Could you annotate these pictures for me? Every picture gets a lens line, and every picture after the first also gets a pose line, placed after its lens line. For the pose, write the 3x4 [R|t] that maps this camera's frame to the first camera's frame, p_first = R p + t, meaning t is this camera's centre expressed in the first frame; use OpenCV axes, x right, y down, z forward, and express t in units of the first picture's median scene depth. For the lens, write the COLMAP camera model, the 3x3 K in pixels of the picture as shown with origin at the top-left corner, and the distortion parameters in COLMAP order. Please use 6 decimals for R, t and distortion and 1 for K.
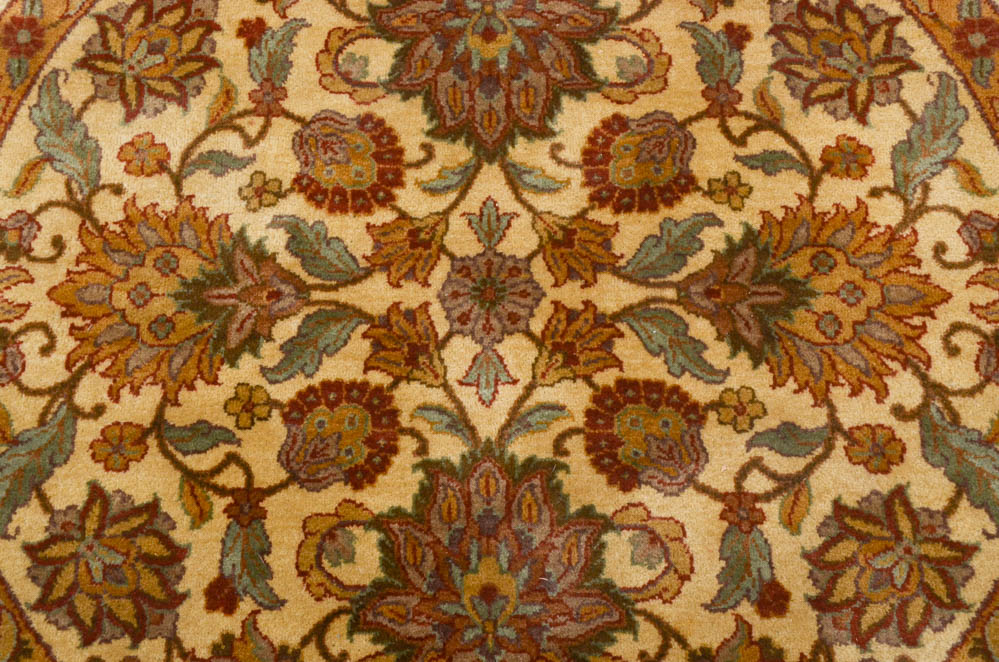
lens RADIAL K [[1354.6, 0, 503.8], [0, 1354.6, 334.3], [0, 0, 1]] dist [0.118854, 0.000000]
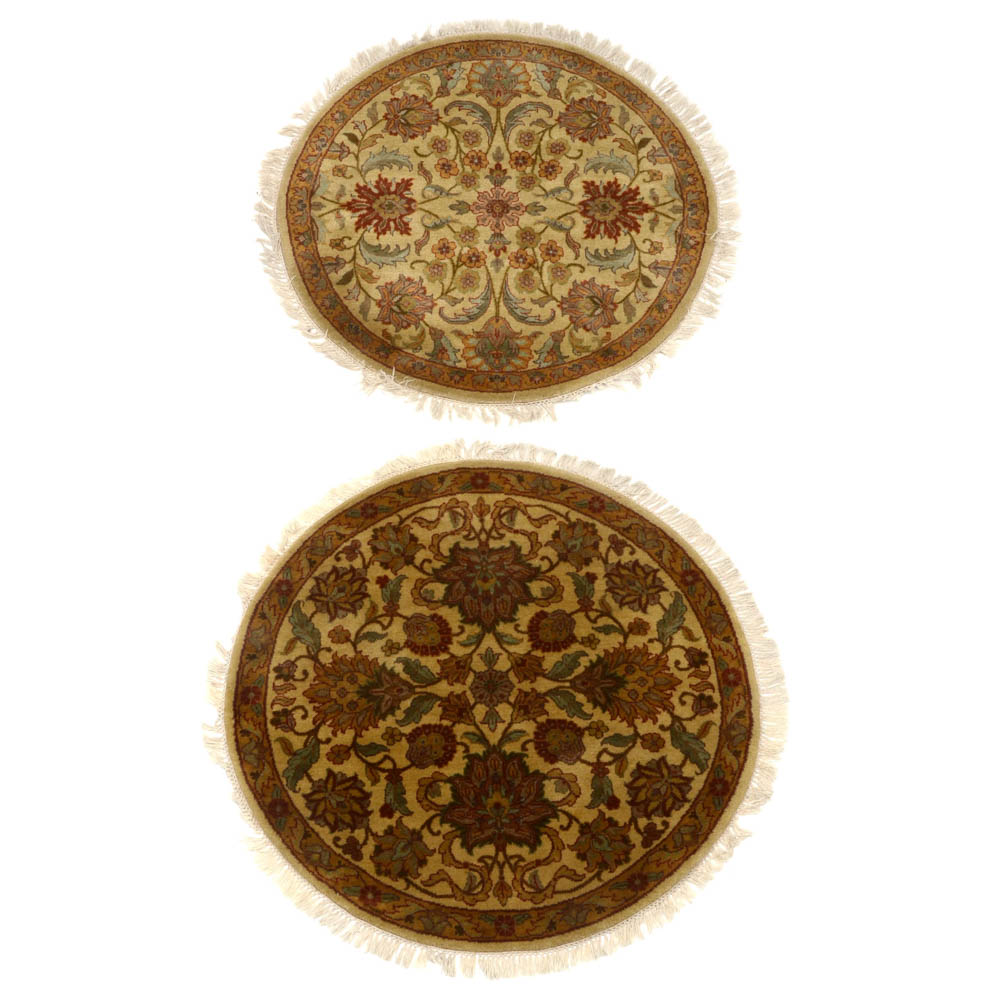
lens RADIAL K [[1693.5, 0, 502.5], [0, 1693.5, 499.6], [0, 0, 1]] dist [0.178323, 0.000000]
pose [[0.998070, -0.022807, 0.057765, -0.150337], [0.036817, 0.966346, -0.254598, 0.398056], [-0.050014, 0.256233, 0.965320, -1.887592]]
